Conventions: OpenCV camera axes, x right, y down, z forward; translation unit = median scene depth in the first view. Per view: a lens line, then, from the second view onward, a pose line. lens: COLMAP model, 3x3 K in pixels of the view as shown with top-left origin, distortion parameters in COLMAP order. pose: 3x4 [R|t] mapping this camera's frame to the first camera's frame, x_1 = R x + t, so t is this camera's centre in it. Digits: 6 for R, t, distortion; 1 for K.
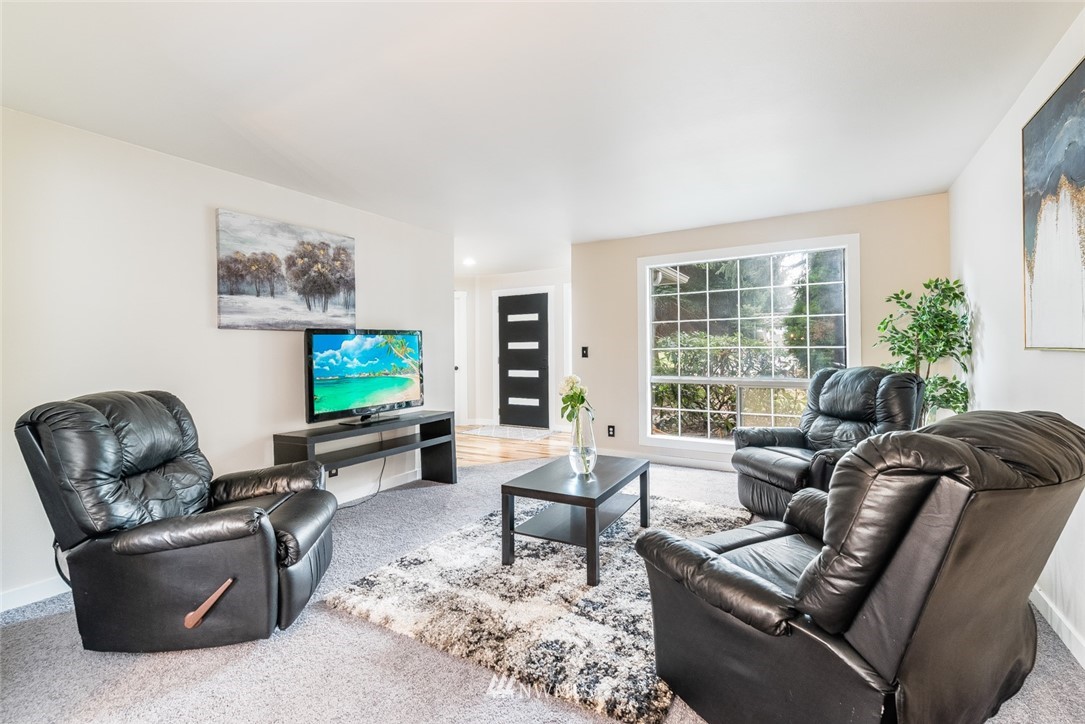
lens RADIAL K [[474.7, 0, 546.2], [0, 474.7, 352.3], [0, 0, 1]] dist [0.015950, 0.000389]
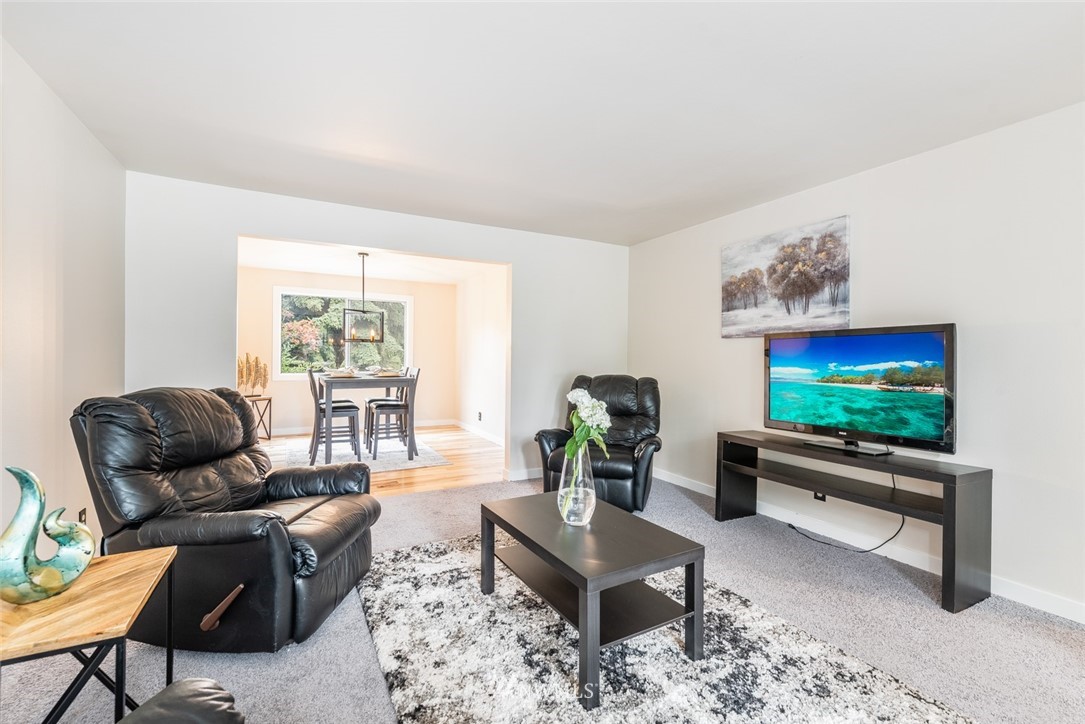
lens RADIAL K [[474.7, 0, 544.4], [0, 474.7, 353.3], [0, 0, 1]] dist [0.015950, 0.000389]
pose [[-0.502029, 0.007802, -0.864815, 0.576993], [-0.000351, 0.999957, 0.009225, -0.016923], [0.864851, 0.004935, -0.502005, 1.026612]]
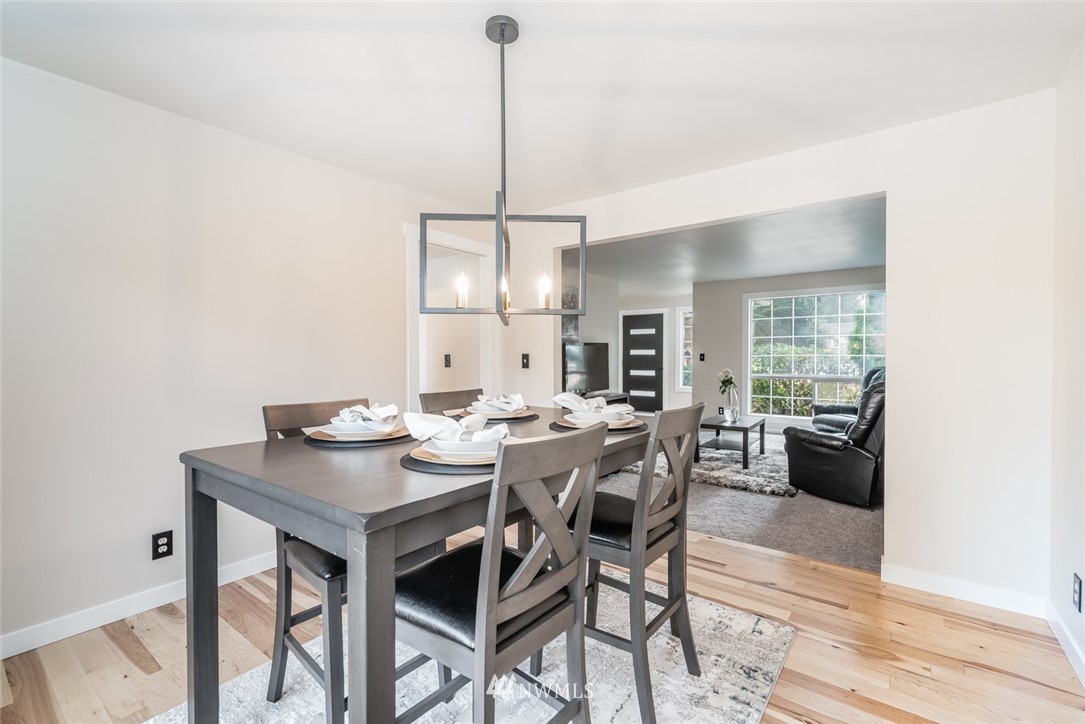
lens RADIAL K [[474.7, 0, 547.1], [0, 474.7, 368.6], [0, 0, 1]] dist [0.015950, 0.000389]
pose [[0.995082, 0.012925, -0.098204, -0.365231], [-0.010661, 0.999666, 0.023548, 0.007414], [0.098476, -0.022386, 0.994888, -0.737349]]
